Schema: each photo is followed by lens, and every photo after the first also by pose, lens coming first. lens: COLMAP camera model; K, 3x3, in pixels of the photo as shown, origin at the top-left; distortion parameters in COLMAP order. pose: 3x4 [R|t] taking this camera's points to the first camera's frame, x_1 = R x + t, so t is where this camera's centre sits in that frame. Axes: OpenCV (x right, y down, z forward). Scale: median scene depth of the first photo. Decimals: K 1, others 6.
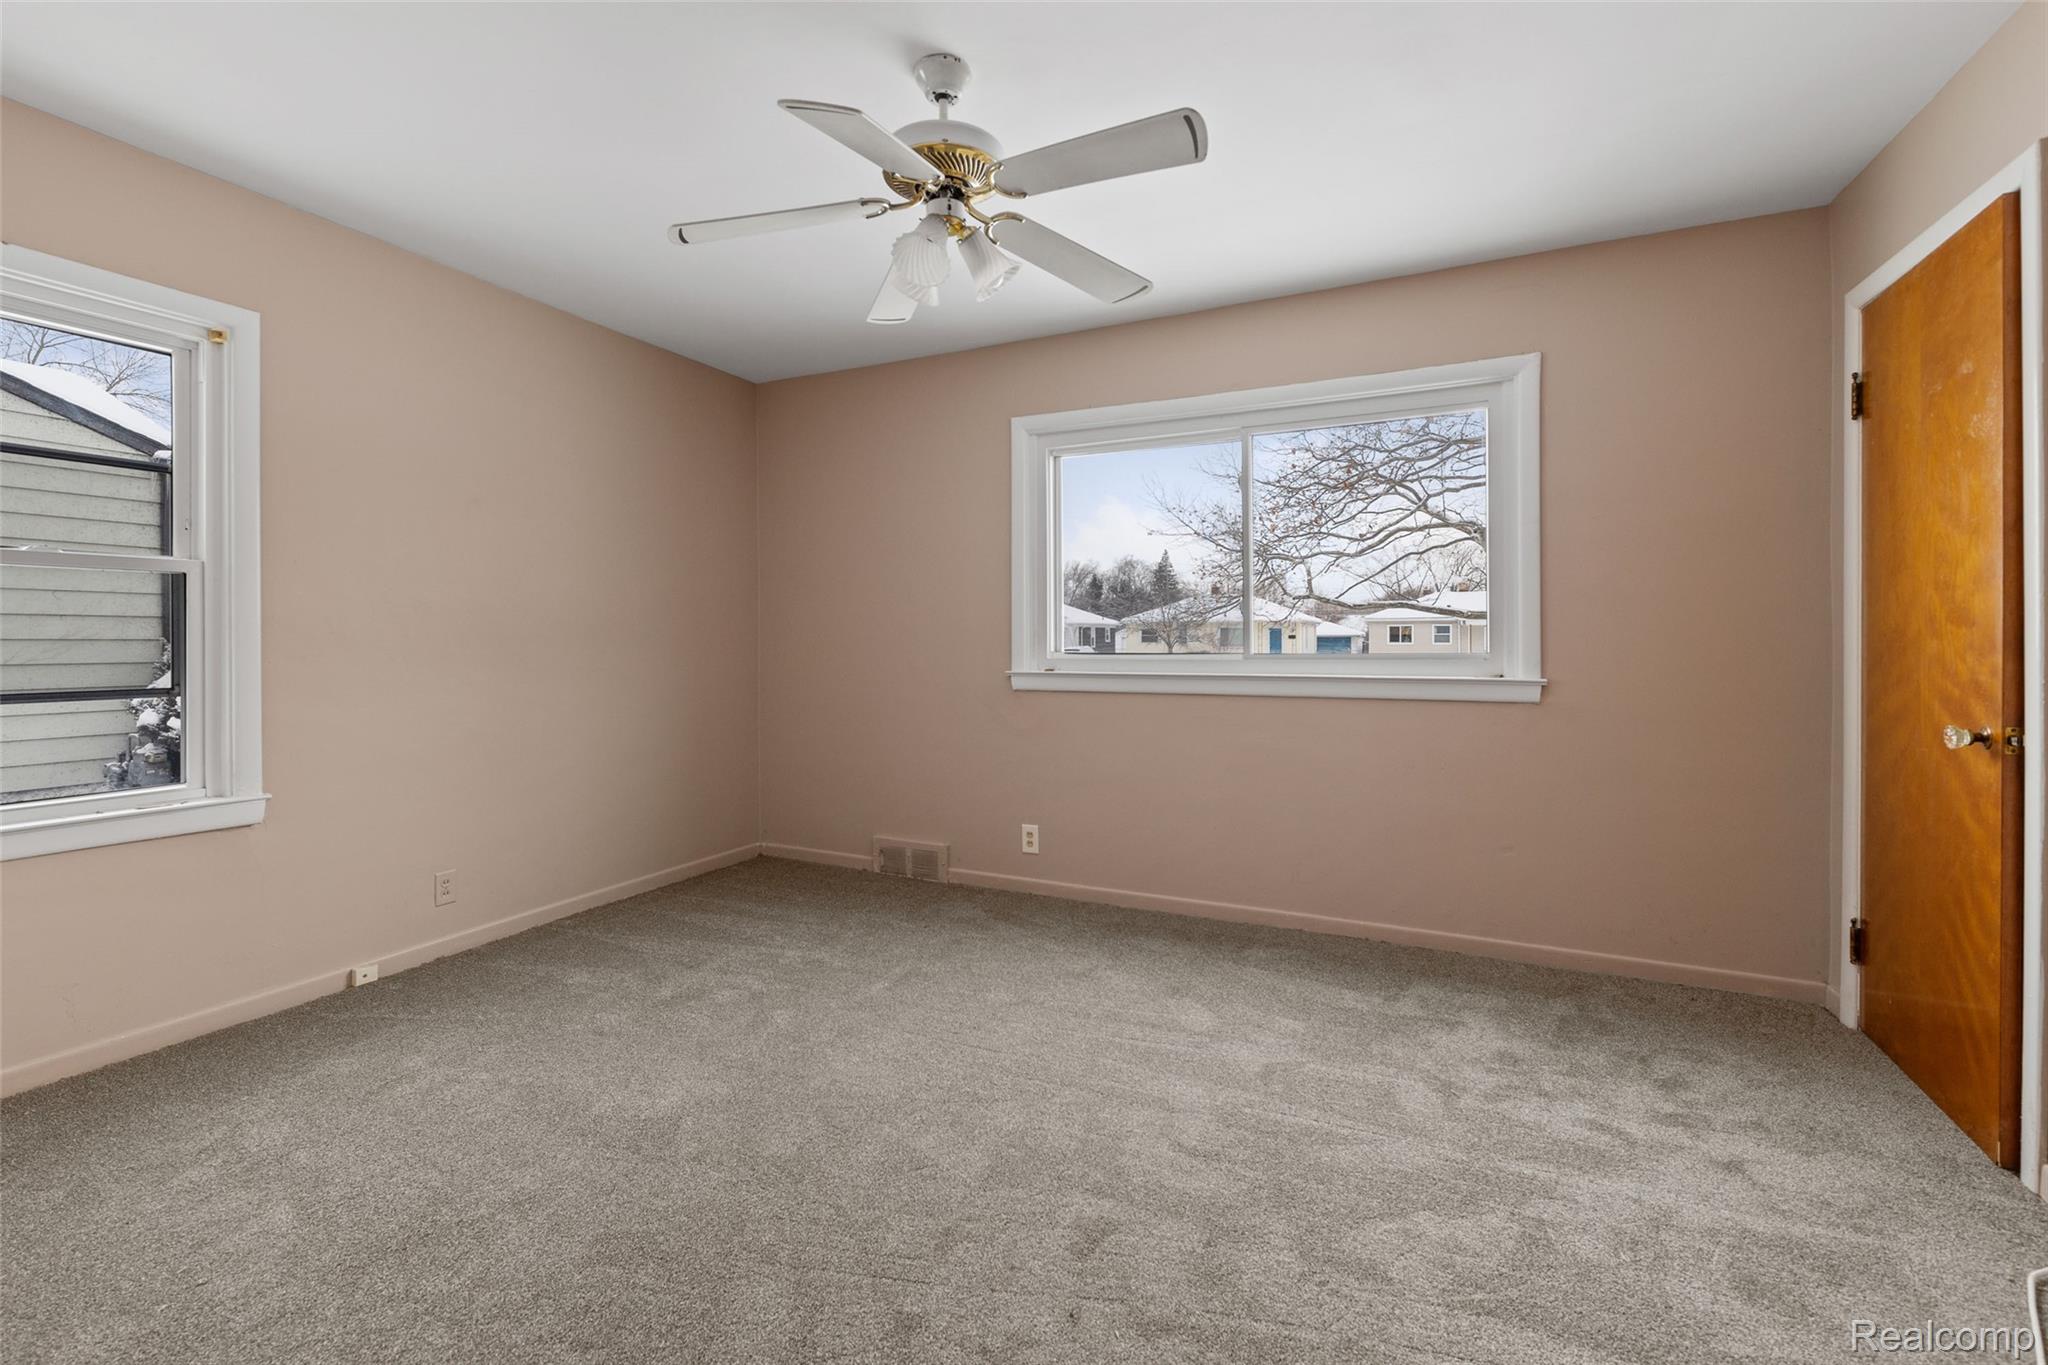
lens RADIAL K [[861.3, 0, 1030.6], [0, 861.3, 643.5], [0, 0, 1]] dist [0.000446, -0.000003]
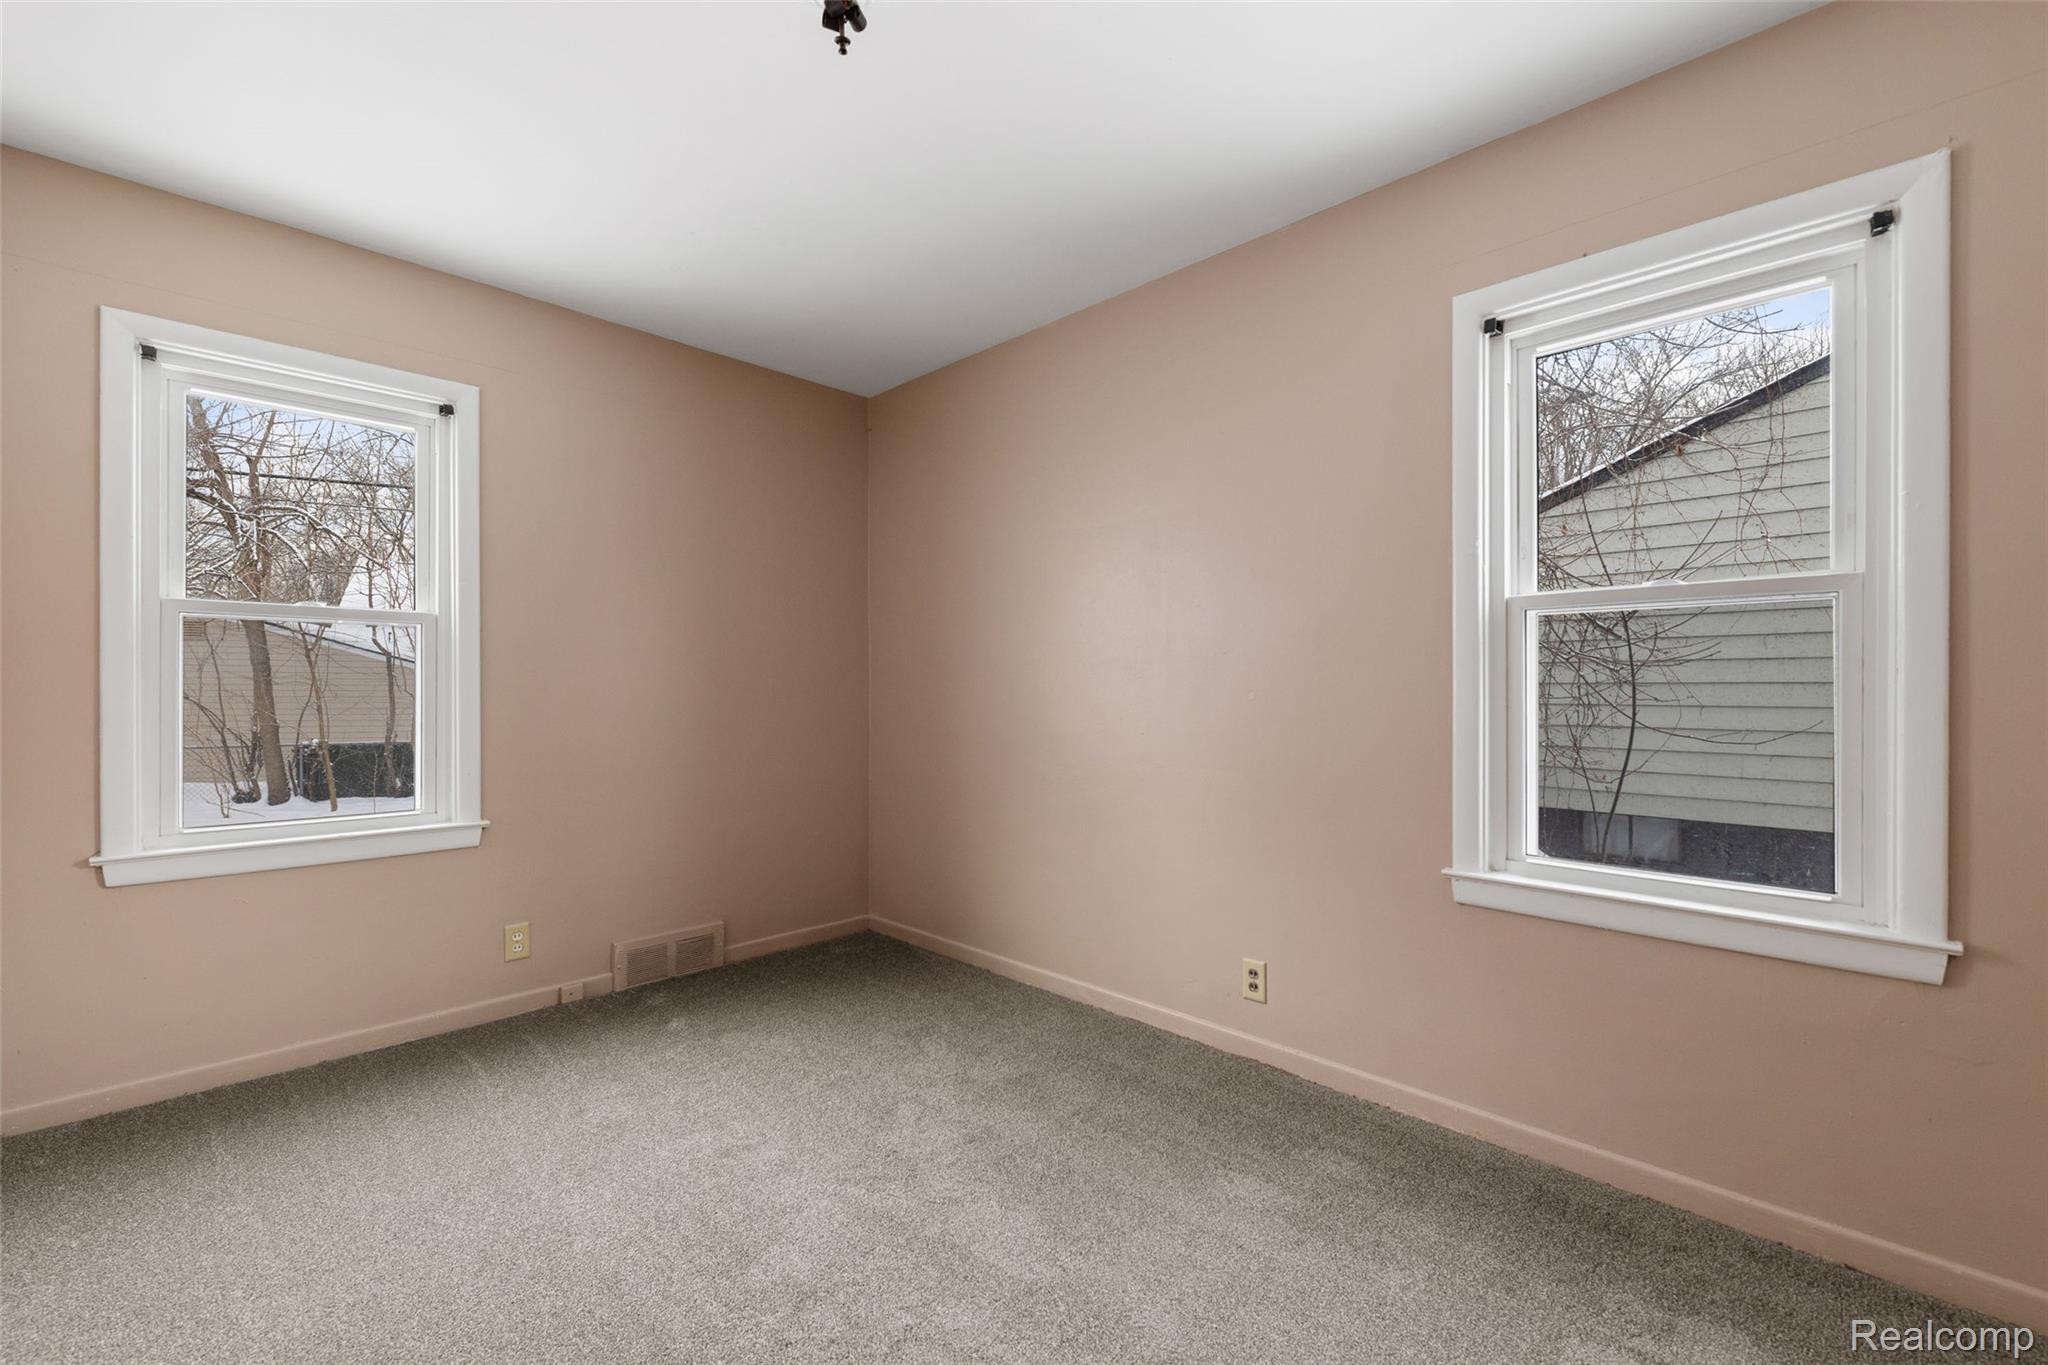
lens RADIAL K [[823.6, 0, 1024.0], [0, 823.6, 682.5], [0, 0, 1]] dist [-0.000929, -0.000139]
pose [[0.938493, 0.006588, -0.345236, 0.147441], [-0.009027, 0.999944, -0.005458, -0.005453], [0.345181, 0.008238, 0.938500, 0.300375]]
